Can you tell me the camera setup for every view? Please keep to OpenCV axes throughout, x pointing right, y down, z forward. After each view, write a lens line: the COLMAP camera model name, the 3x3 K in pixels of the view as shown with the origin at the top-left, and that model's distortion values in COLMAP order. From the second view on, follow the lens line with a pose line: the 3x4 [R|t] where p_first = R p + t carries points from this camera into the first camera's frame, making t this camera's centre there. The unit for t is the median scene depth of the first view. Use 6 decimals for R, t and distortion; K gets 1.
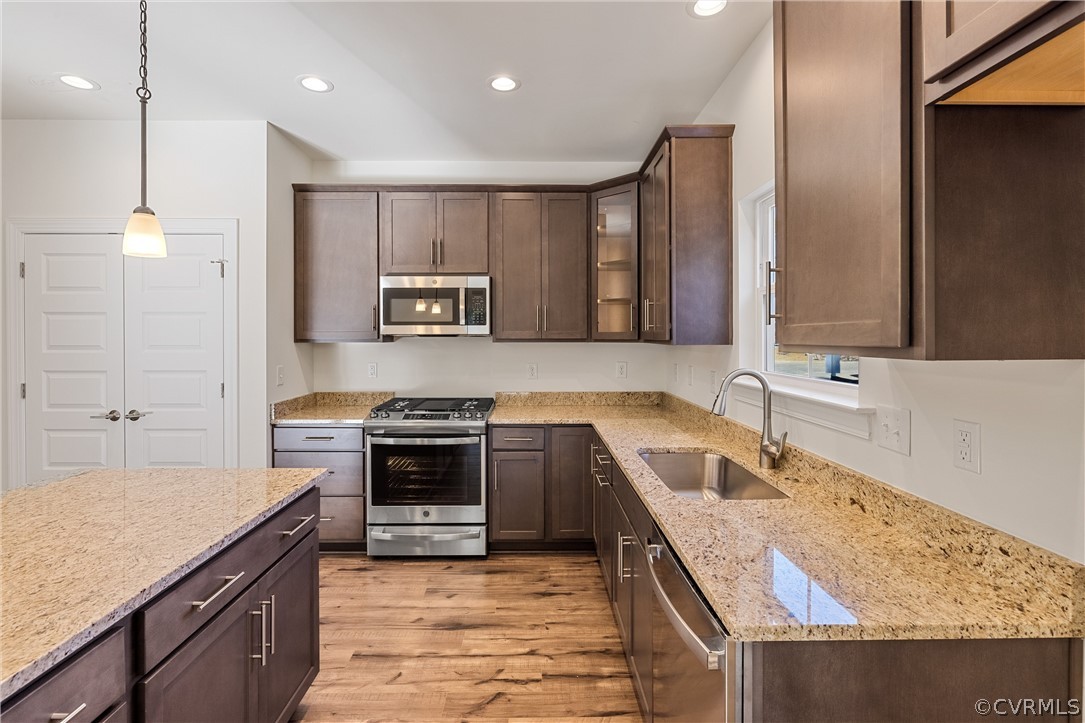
lens RADIAL K [[503.0, 0, 545.0], [0, 503.0, 337.3], [0, 0, 1]] dist [-0.001735, 0.000250]
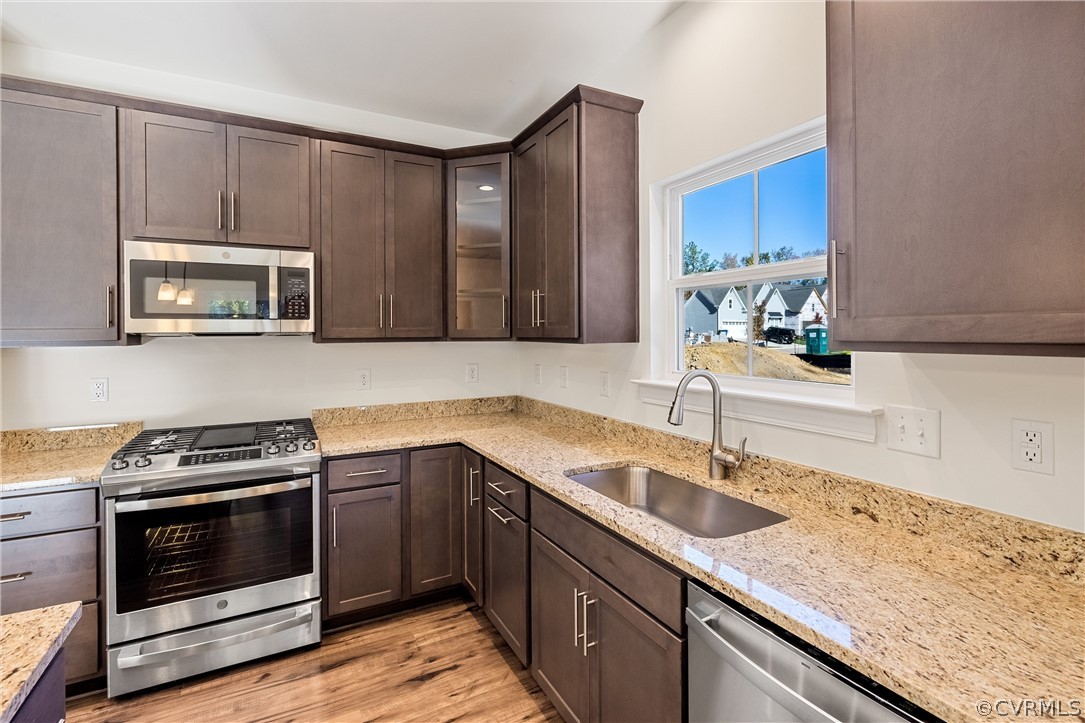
lens RADIAL K [[502.8, 0, 546.2], [0, 502.8, 332.9], [0, 0, 1]] dist [-0.002553, 0.000249]
pose [[0.889657, -0.004668, 0.456606, -0.157007], [0.006625, 0.999974, -0.002685, -0.000902], [-0.456582, 0.005414, 0.889665, 0.217994]]
